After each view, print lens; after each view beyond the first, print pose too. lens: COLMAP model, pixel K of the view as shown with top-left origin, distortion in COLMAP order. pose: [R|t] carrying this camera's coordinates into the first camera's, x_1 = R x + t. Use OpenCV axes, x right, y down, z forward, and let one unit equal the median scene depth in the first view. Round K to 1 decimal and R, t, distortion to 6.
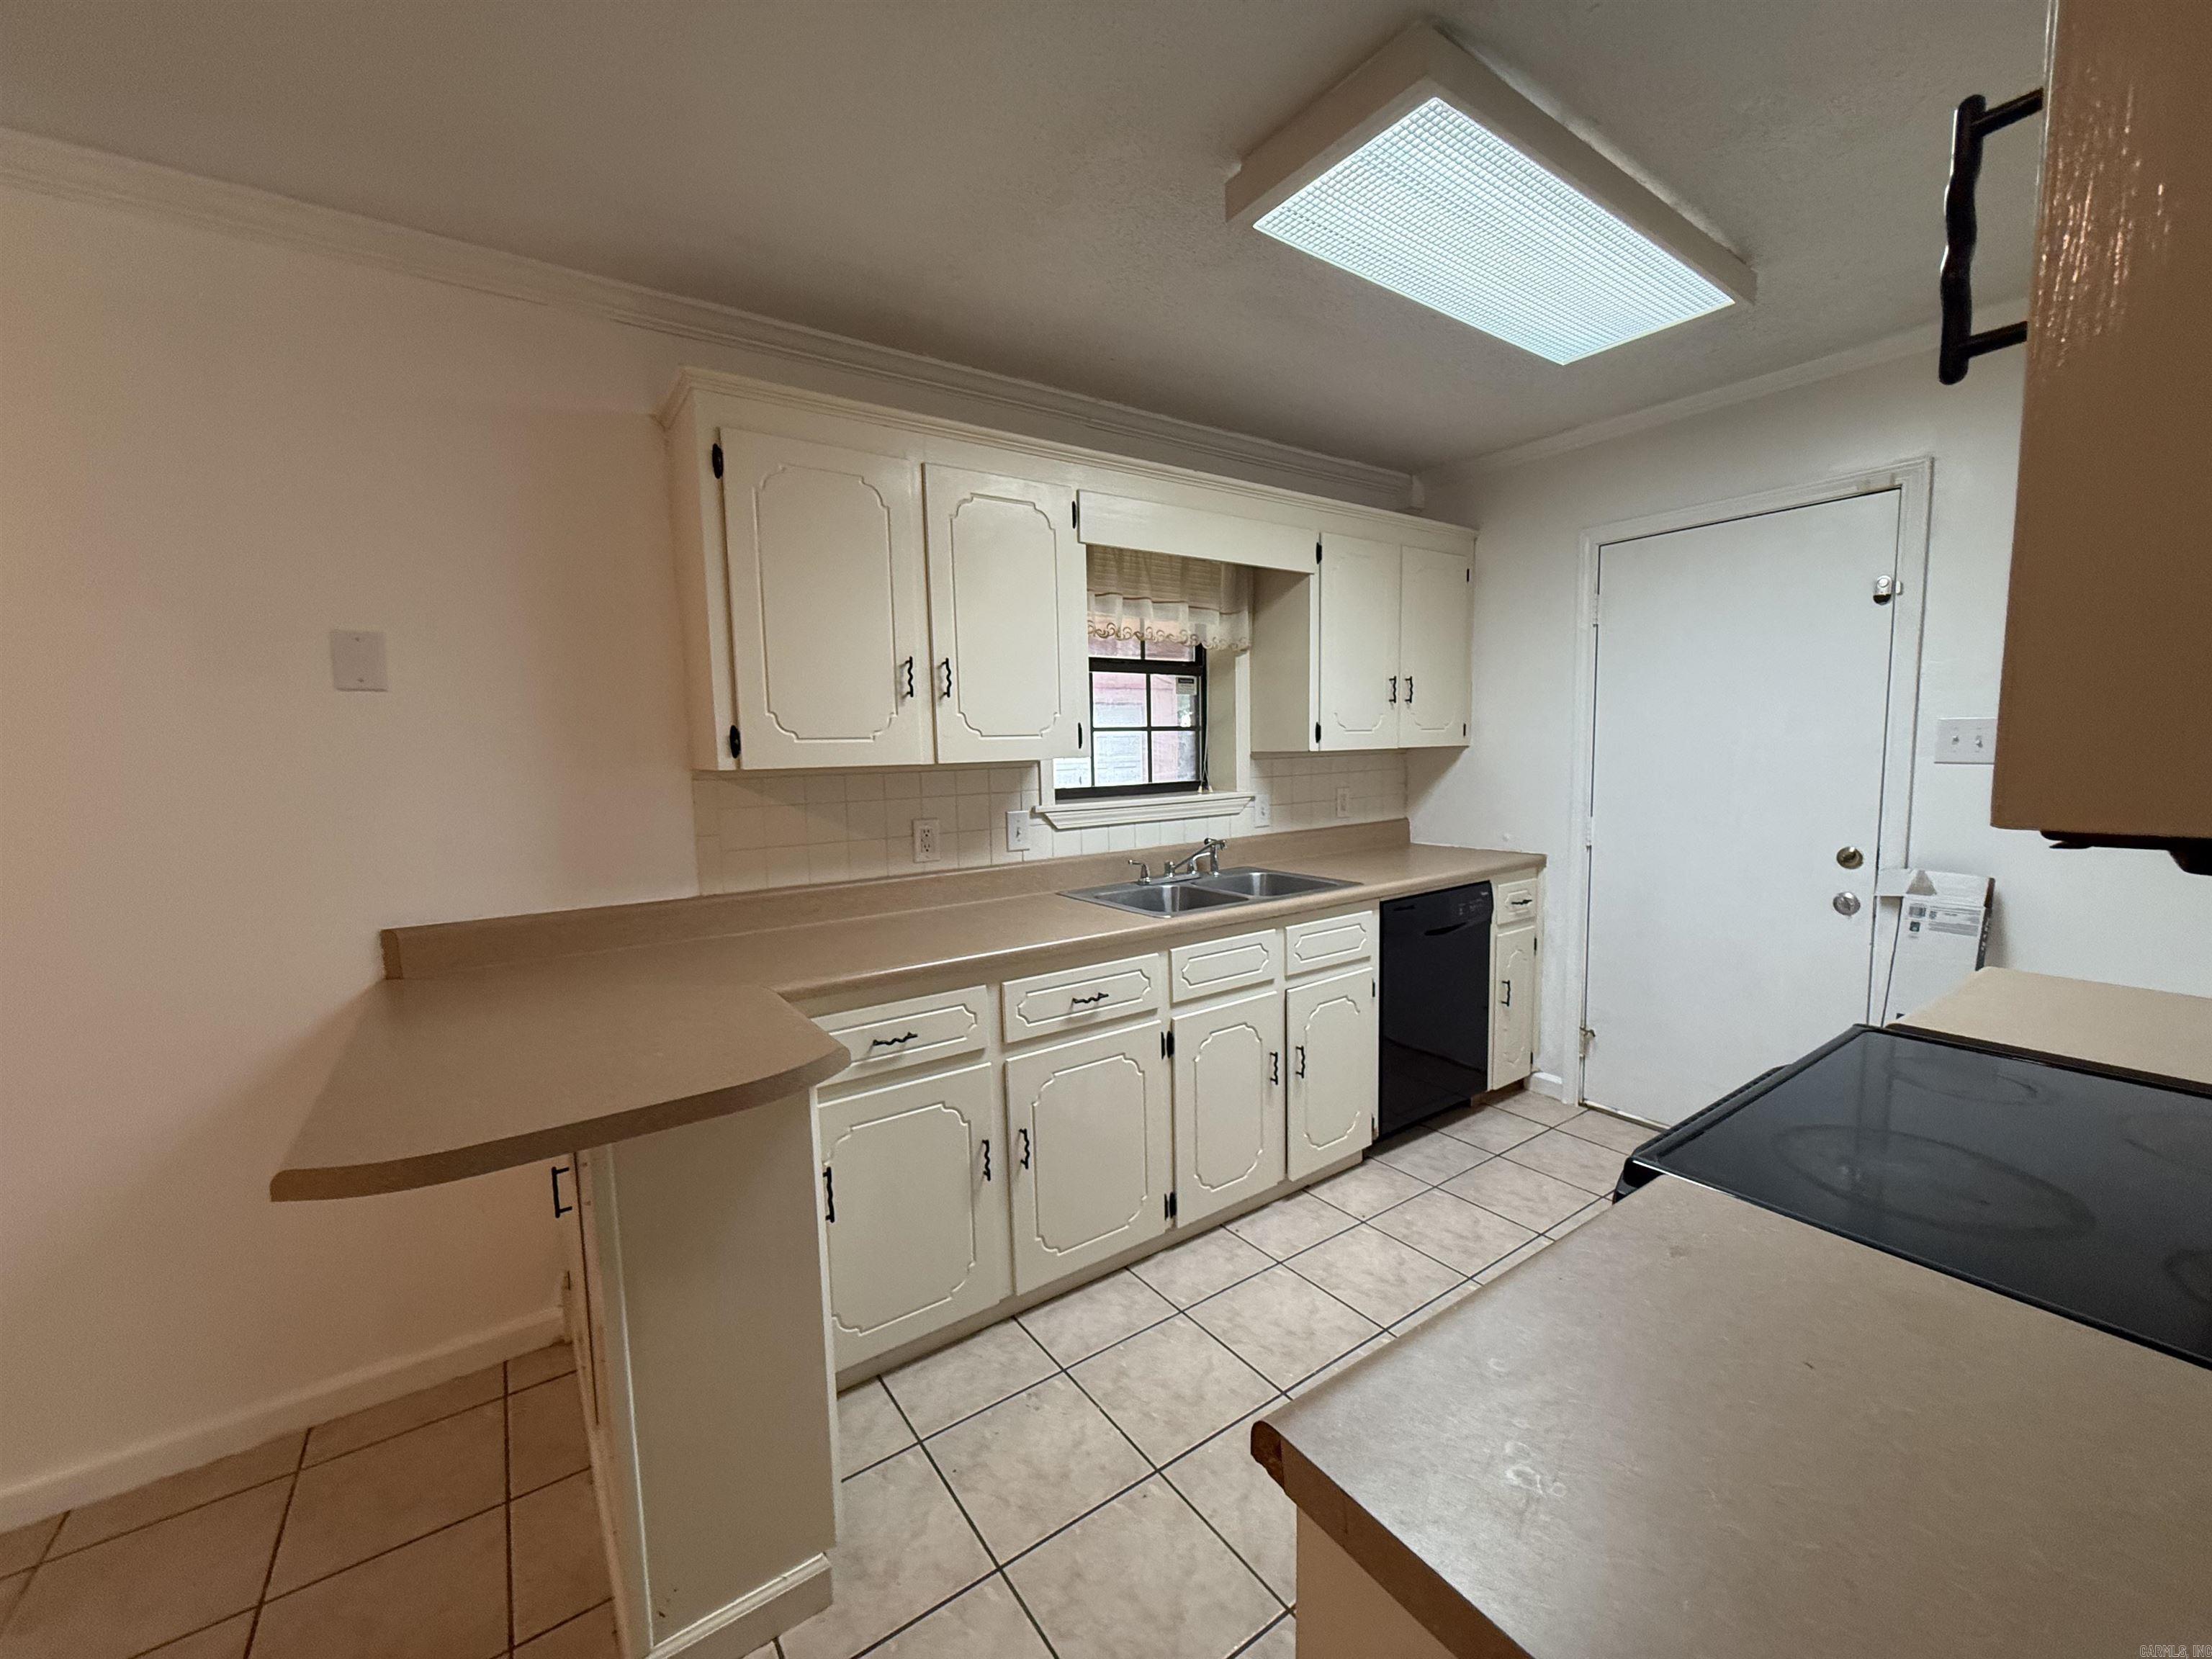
lens RADIAL K [[881.7, 0, 1111.1], [0, 881.7, 832.4], [0, 0, 1]] dist [0.000201, 0.000258]
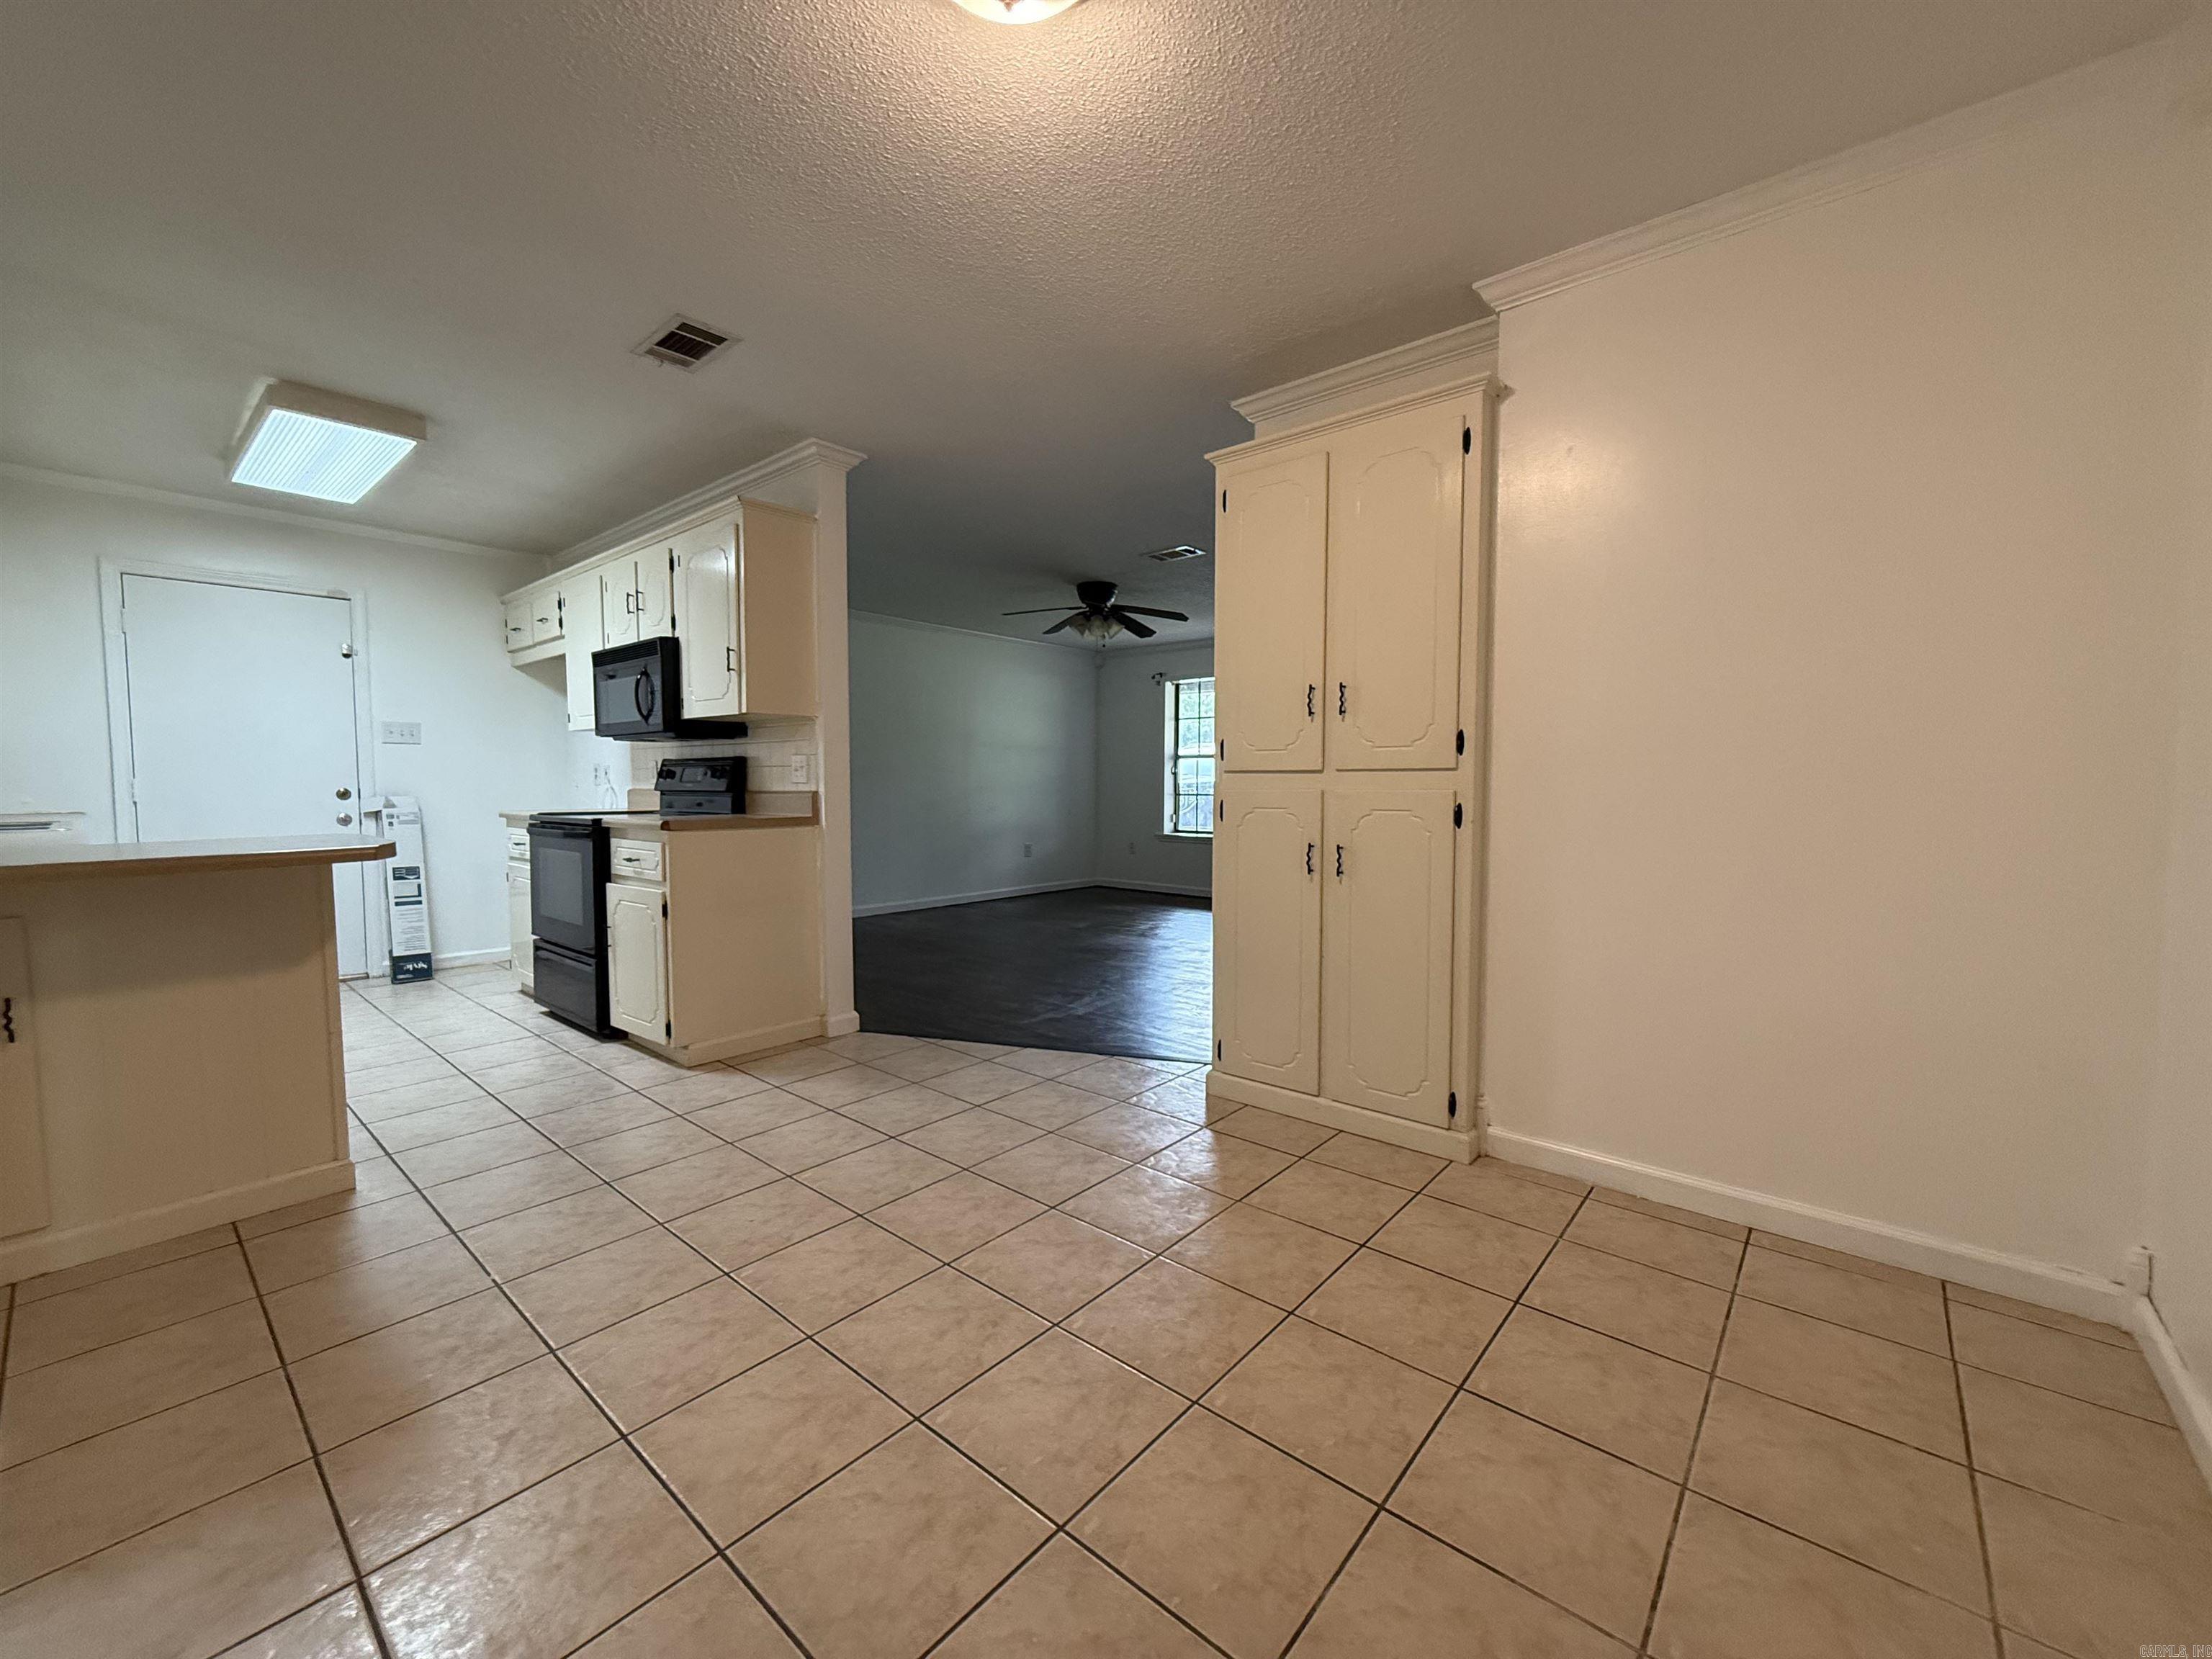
lens RADIAL K [[883.1, 0, 1113.2], [0, 883.1, 830.8], [0, 0, 1]] dist [-0.000207, 0.000230]
pose [[-0.249533, -0.034394, 0.967755, -1.328459], [0.098969, 0.993230, 0.060819, 0.150226], [-0.963296, 0.110954, -0.244440, -0.080345]]
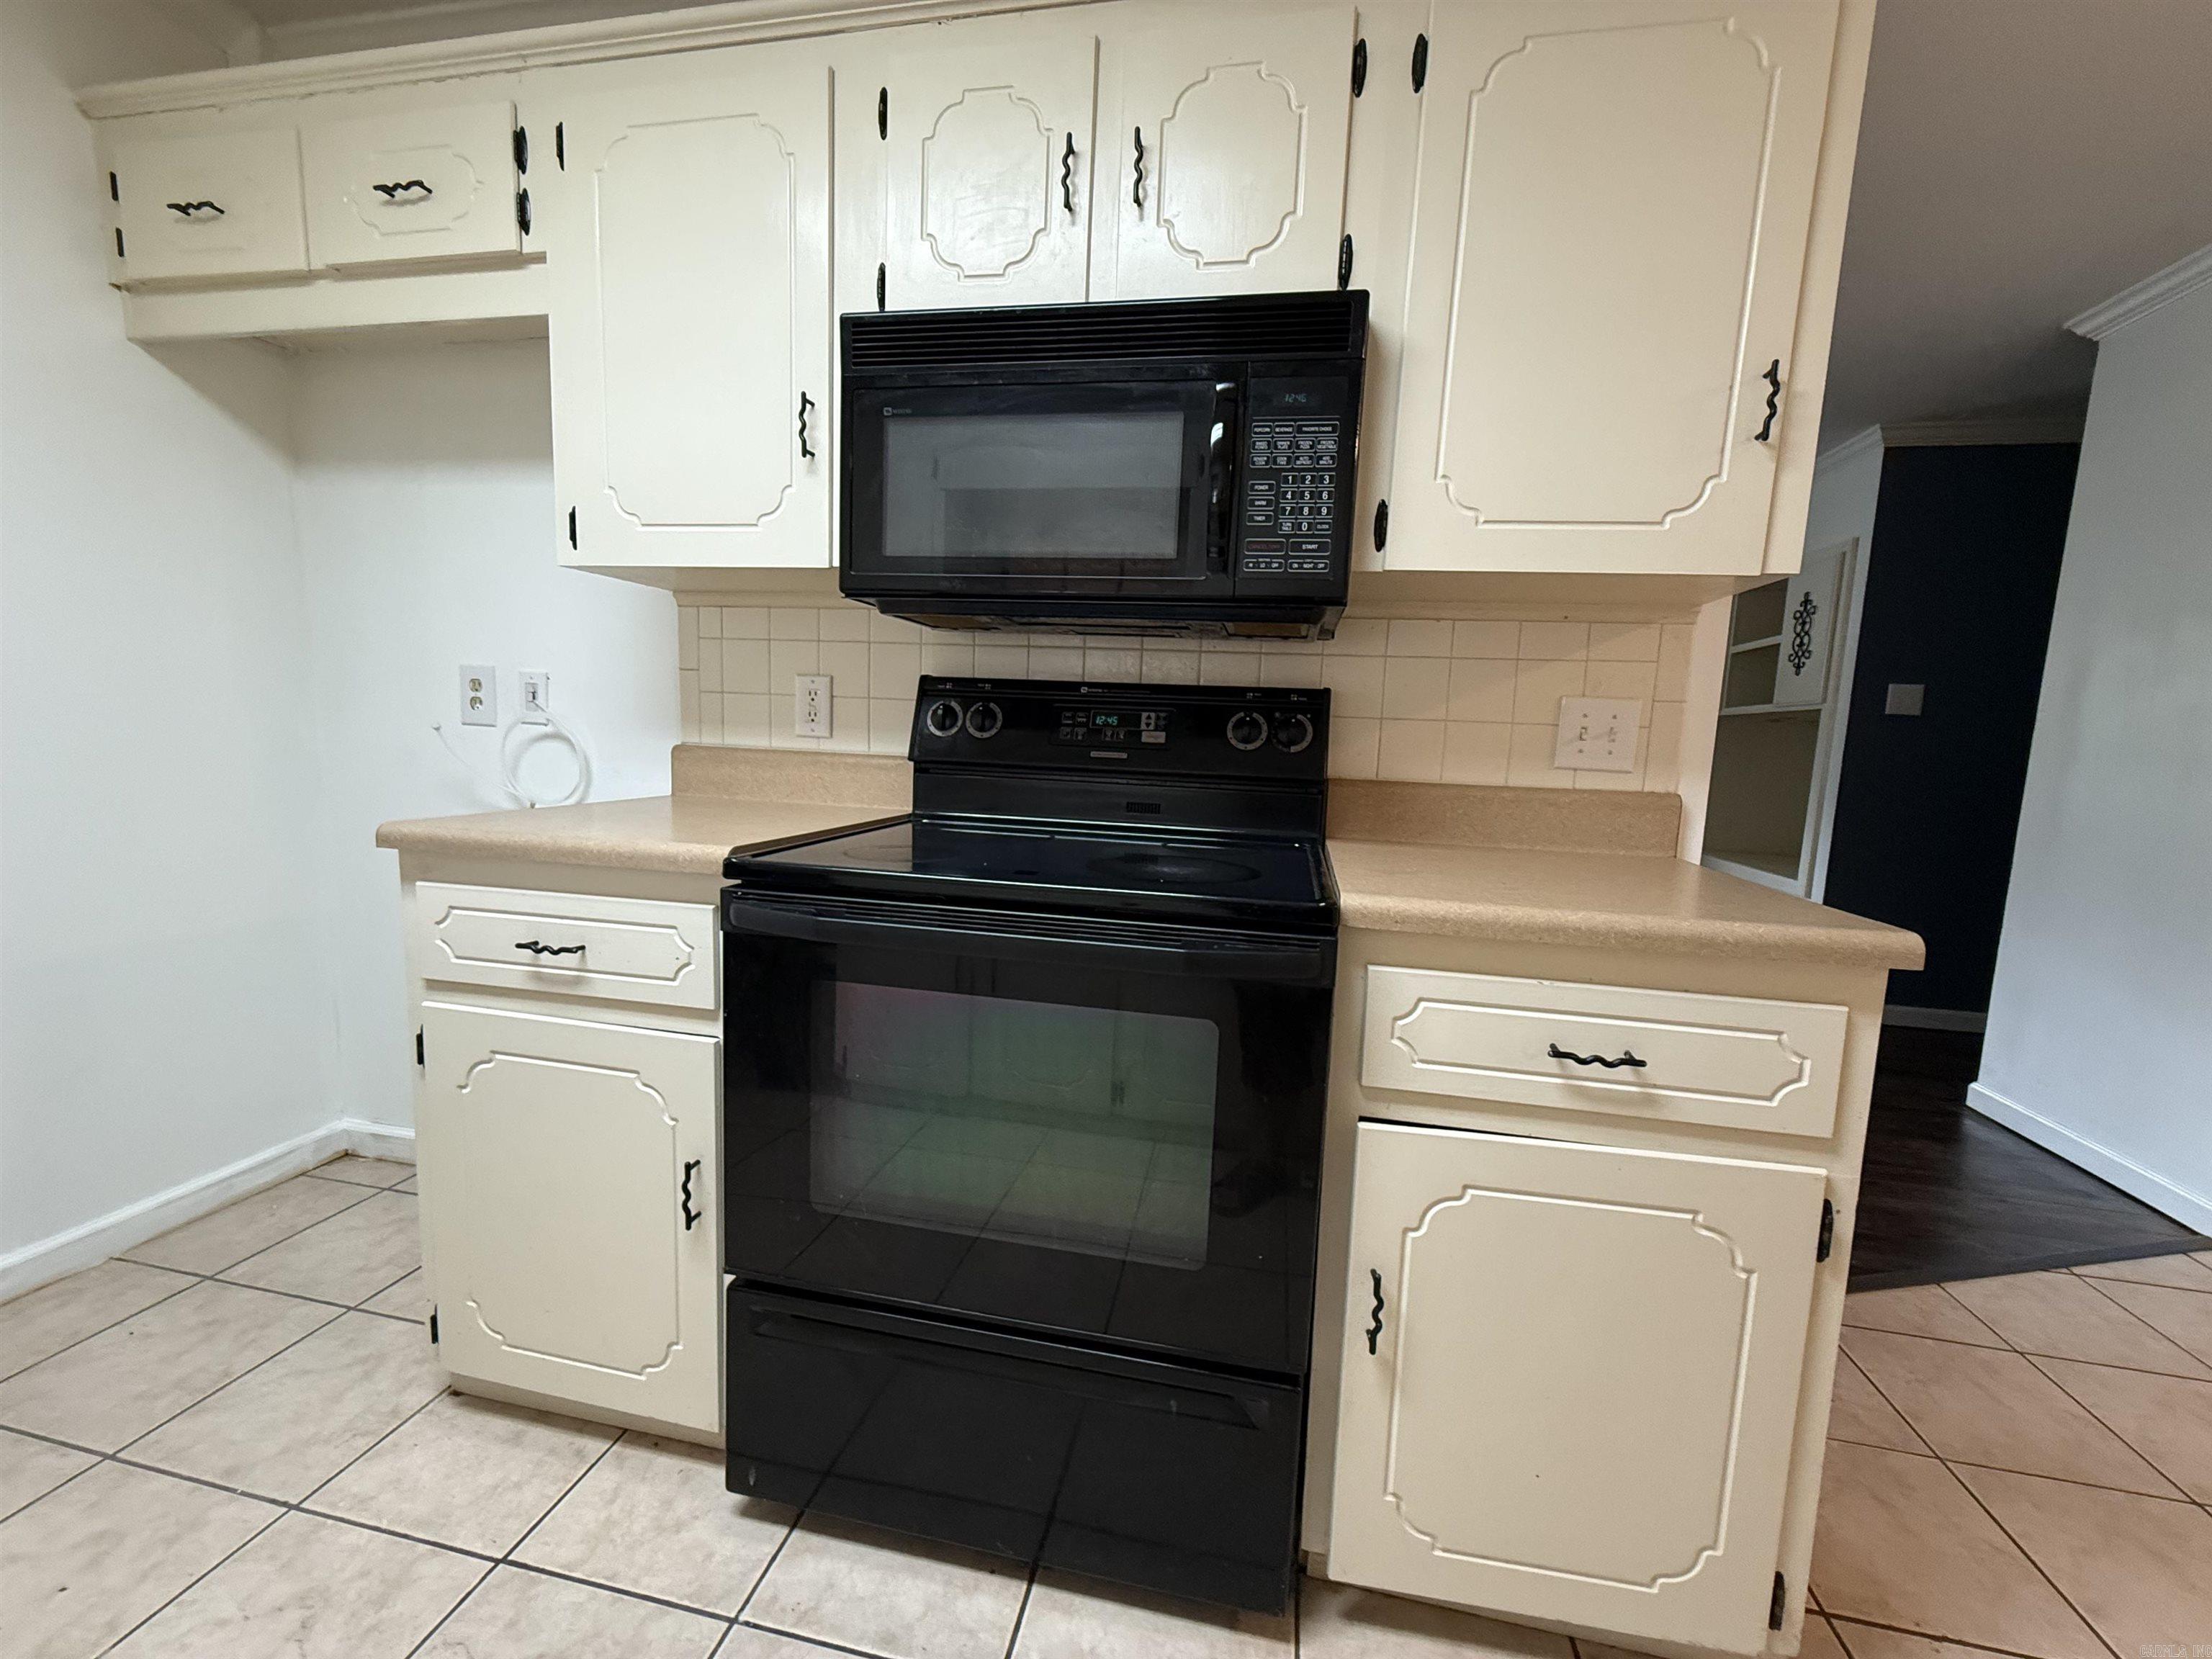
lens RADIAL K [[883.2, 0, 1110.7], [0, 883.2, 830.8], [0, 0, 1]] dist [0.000485, 0.000098]
pose [[-0.685596, -0.093469, 0.721956, 0.009129], [0.043314, 0.984729, 0.168622, 0.037204], [-0.726692, 0.146877, -0.671078, 0.680875]]
